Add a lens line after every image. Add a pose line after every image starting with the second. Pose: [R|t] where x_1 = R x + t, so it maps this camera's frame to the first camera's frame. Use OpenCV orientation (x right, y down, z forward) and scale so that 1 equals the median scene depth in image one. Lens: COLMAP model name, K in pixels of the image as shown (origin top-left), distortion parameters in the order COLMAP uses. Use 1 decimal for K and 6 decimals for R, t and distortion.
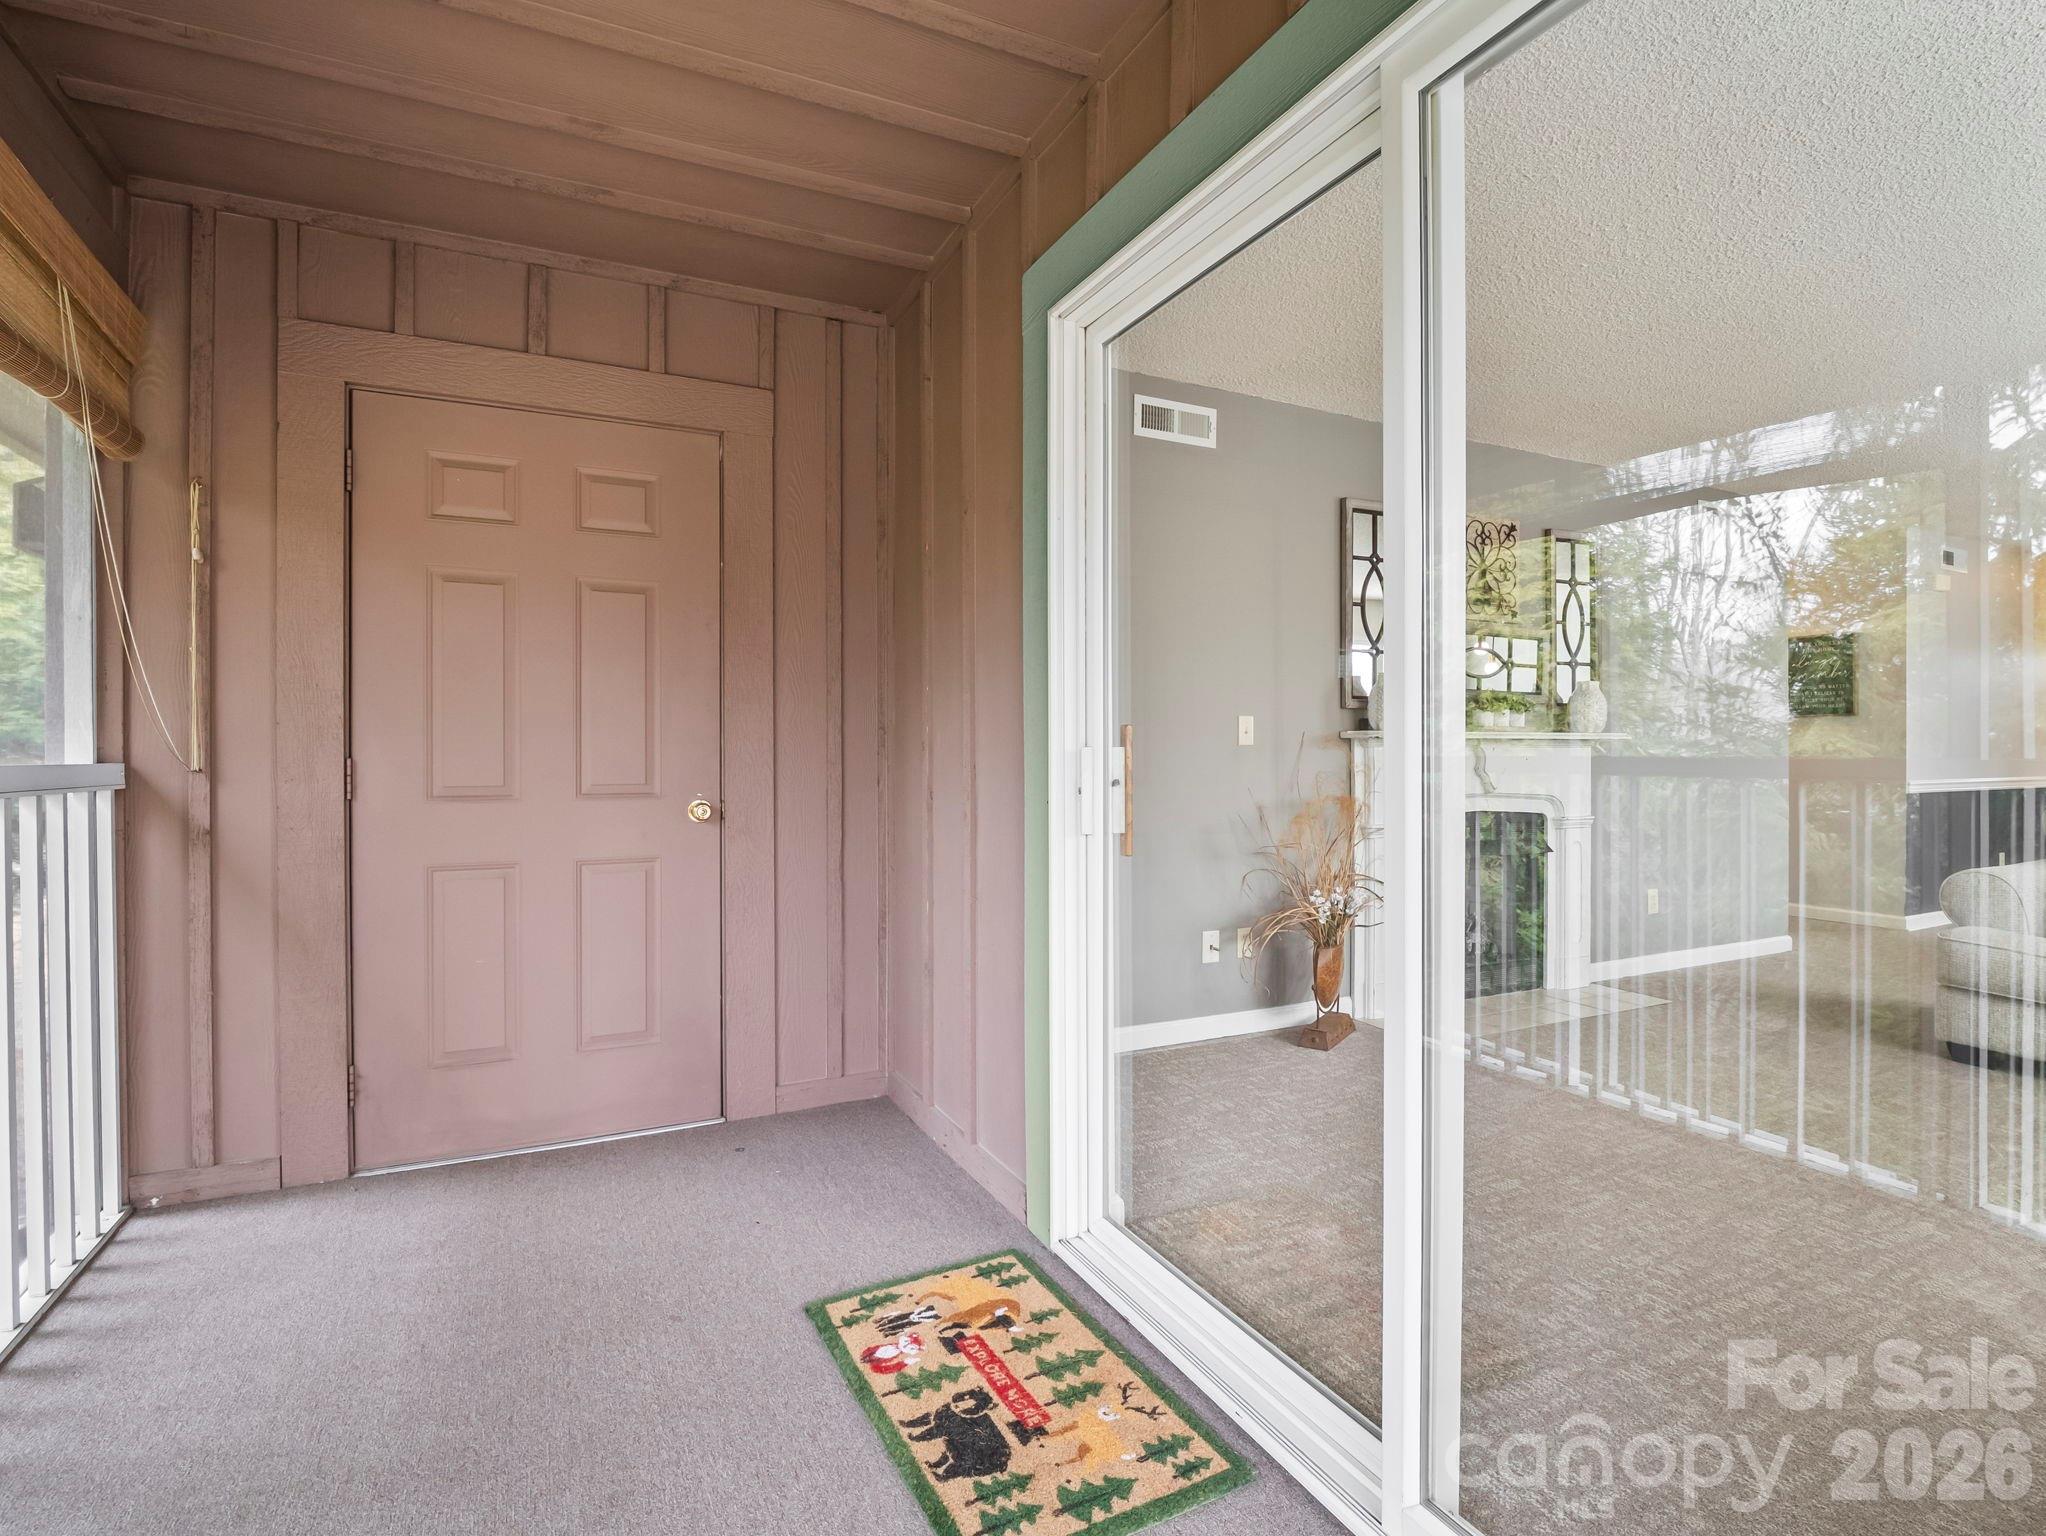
lens RADIAL K [[988.0, 0, 1011.7], [0, 988.0, 761.6], [0, 0, 1]] dist [-0.004378, -0.003613]
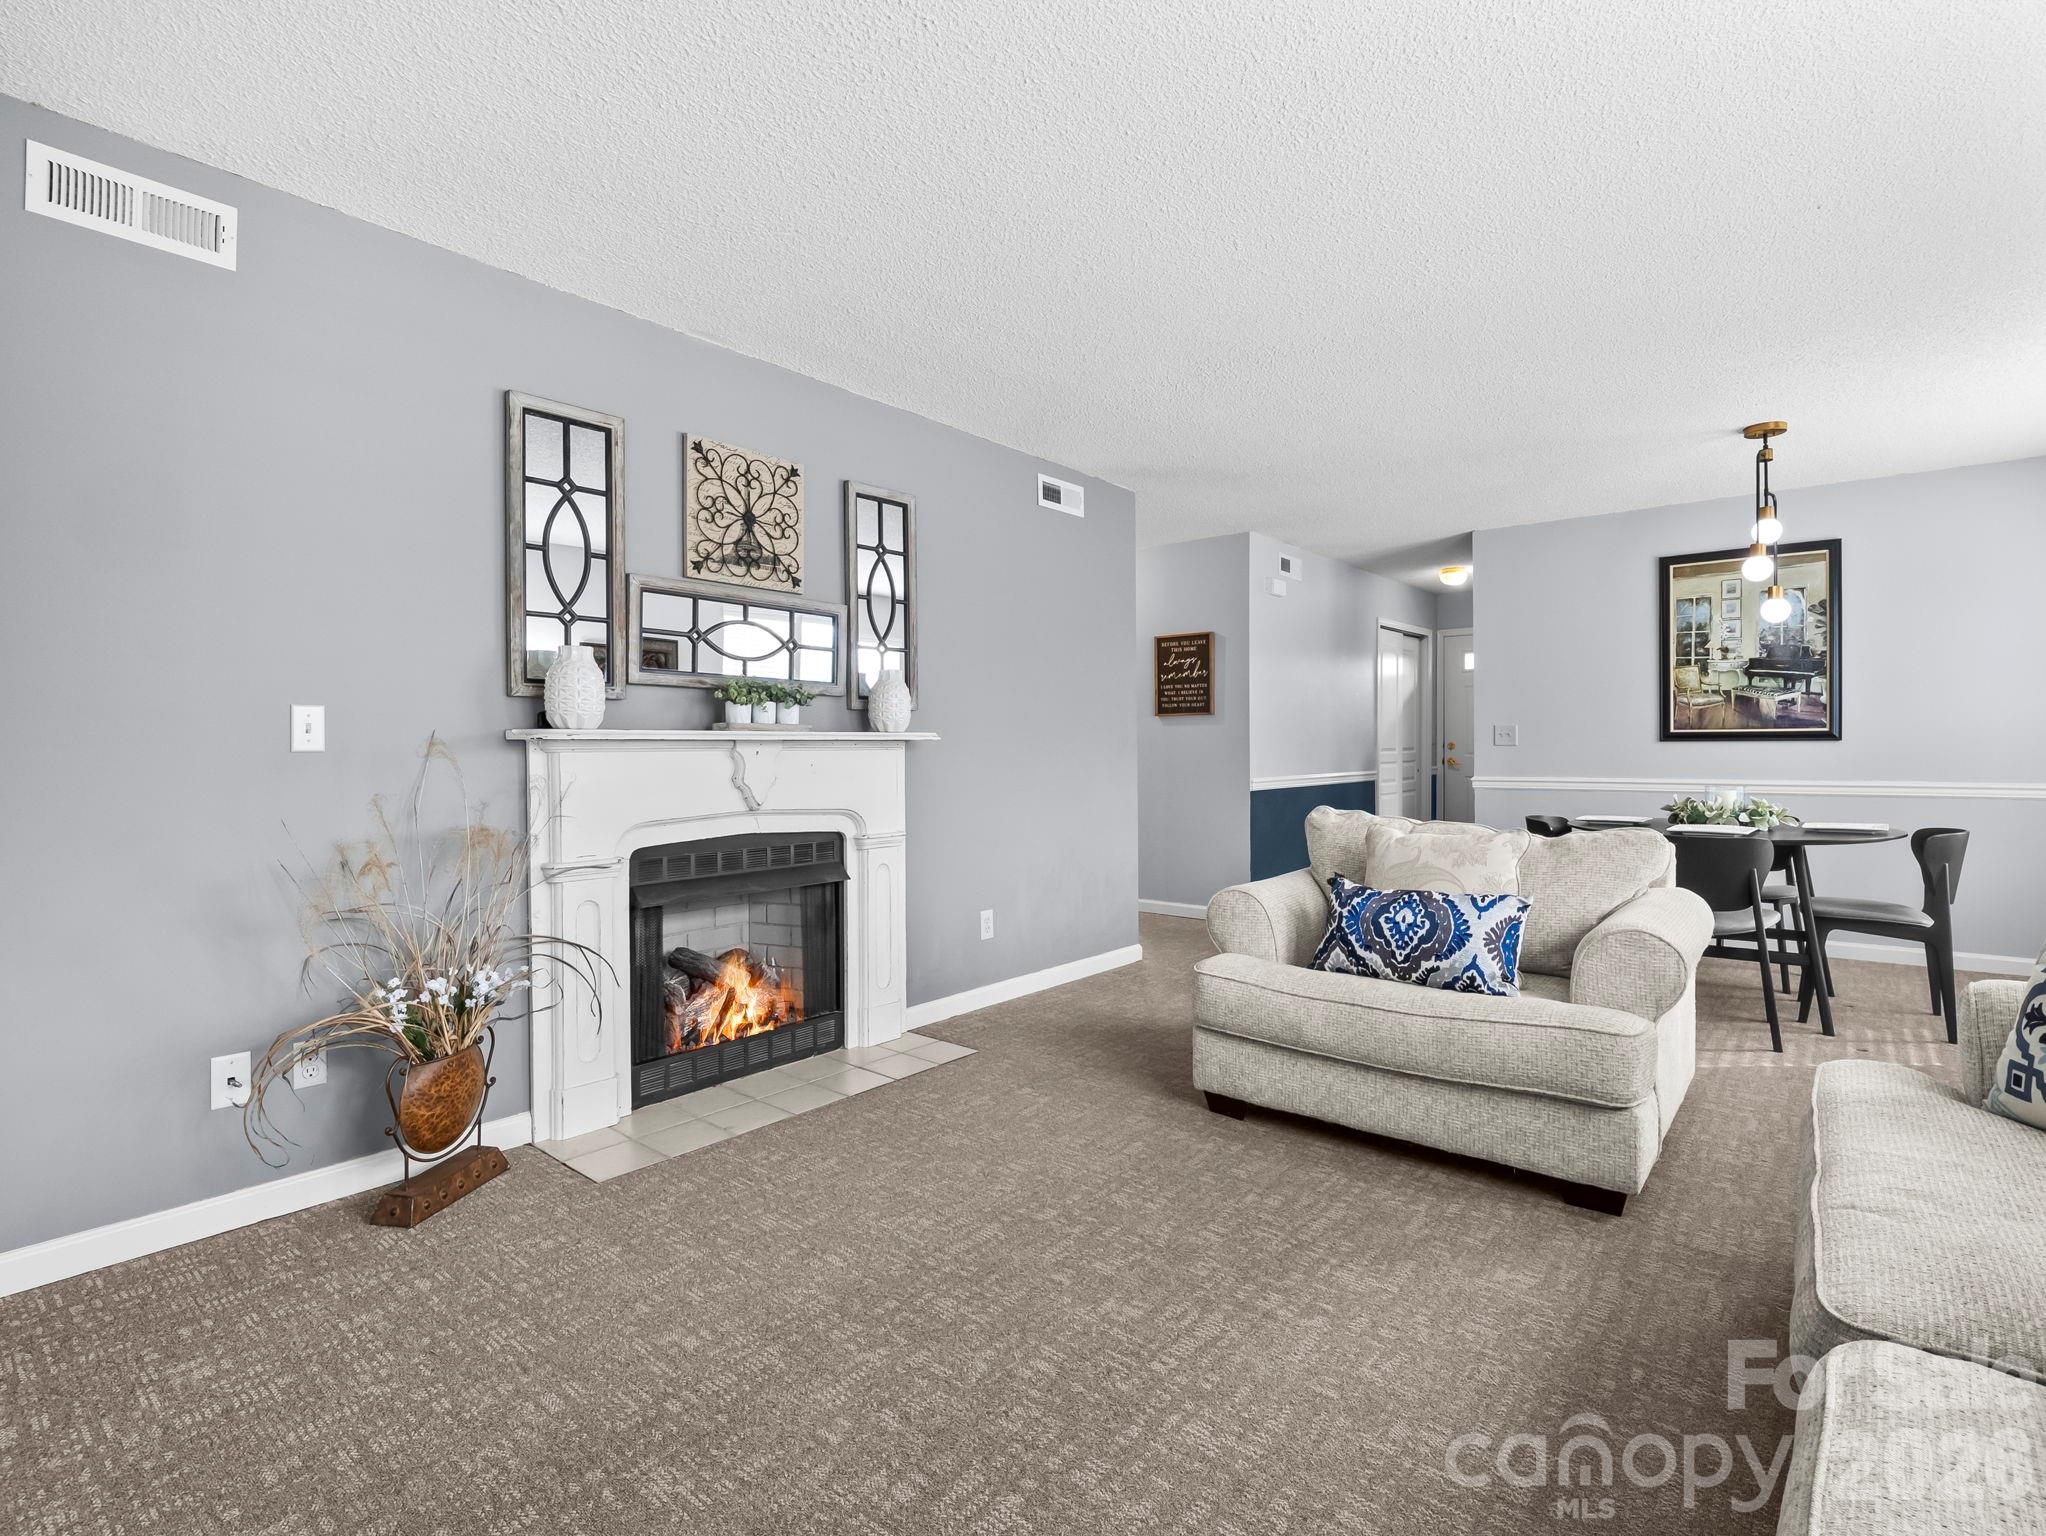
lens RADIAL K [[988.0, 0, 1029.0], [0, 988.0, 759.4], [0, 0, 1]] dist [-0.004378, -0.003613]
pose [[0.908551, -0.008742, 0.417683, 0.357524], [0.006799, 0.999958, 0.006140, -0.011354], [-0.417719, -0.002738, 0.908572, 0.211887]]
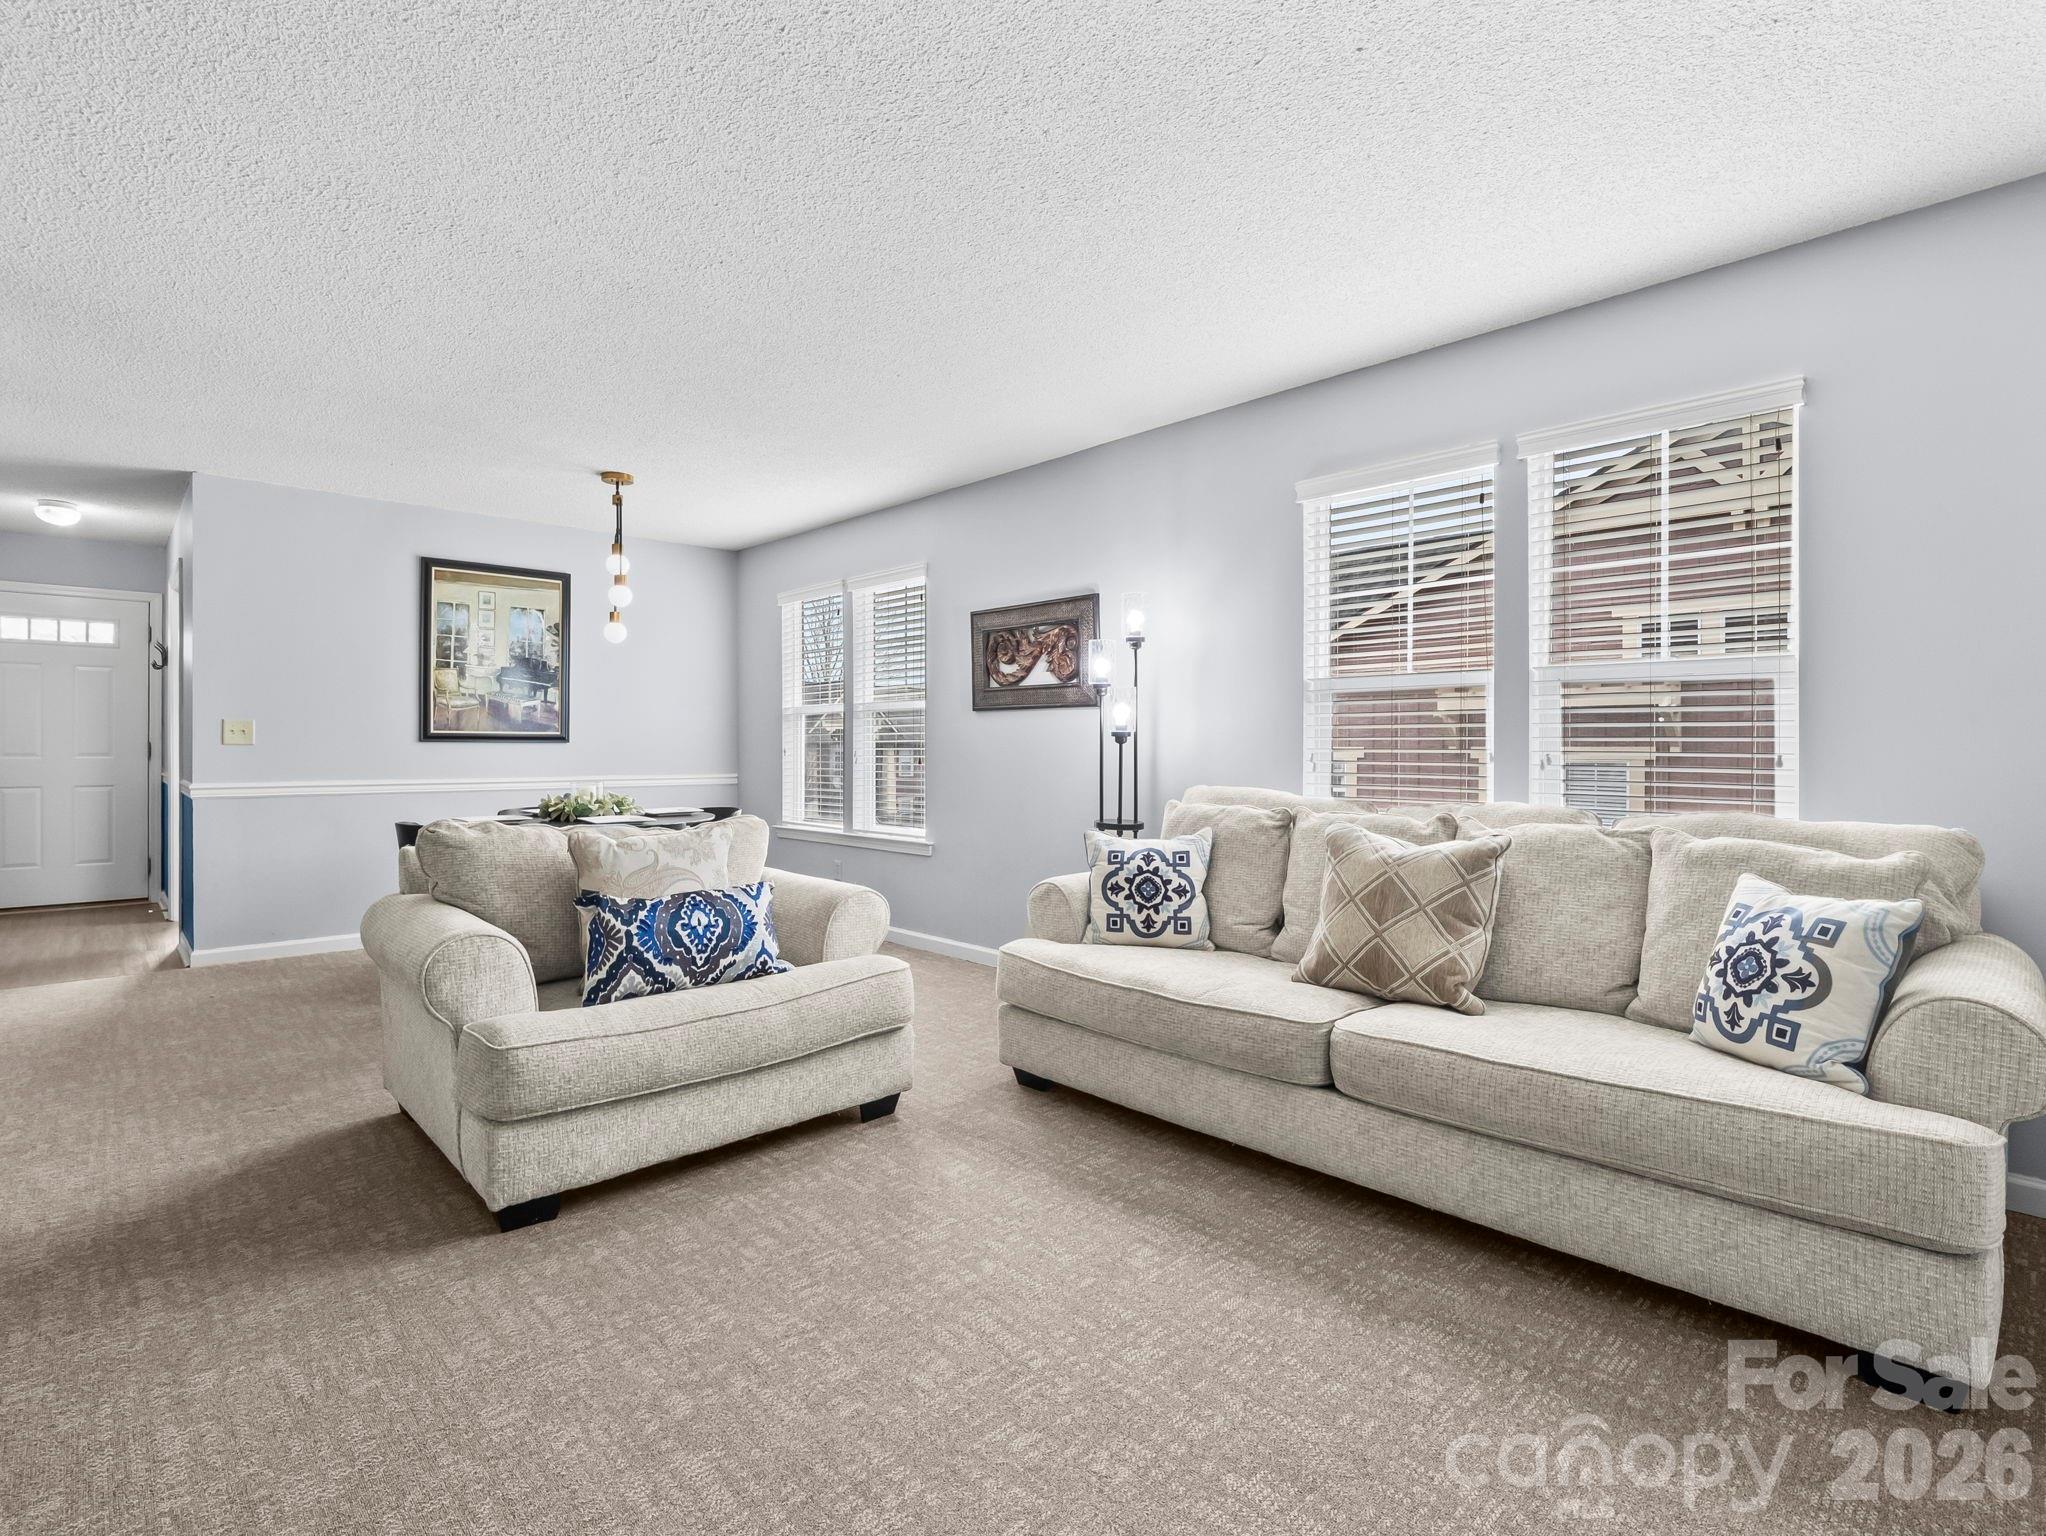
lens RADIAL K [[988.0, 0, 1023.1], [0, 988.0, 758.0], [0, 0, 1]] dist [-0.004378, -0.003613]
pose [[-0.299300, -0.010004, 0.954107, 0.188245], [0.005083, 0.999914, 0.012079, -0.012087], [-0.954145, 0.008465, -0.299224, 0.689237]]
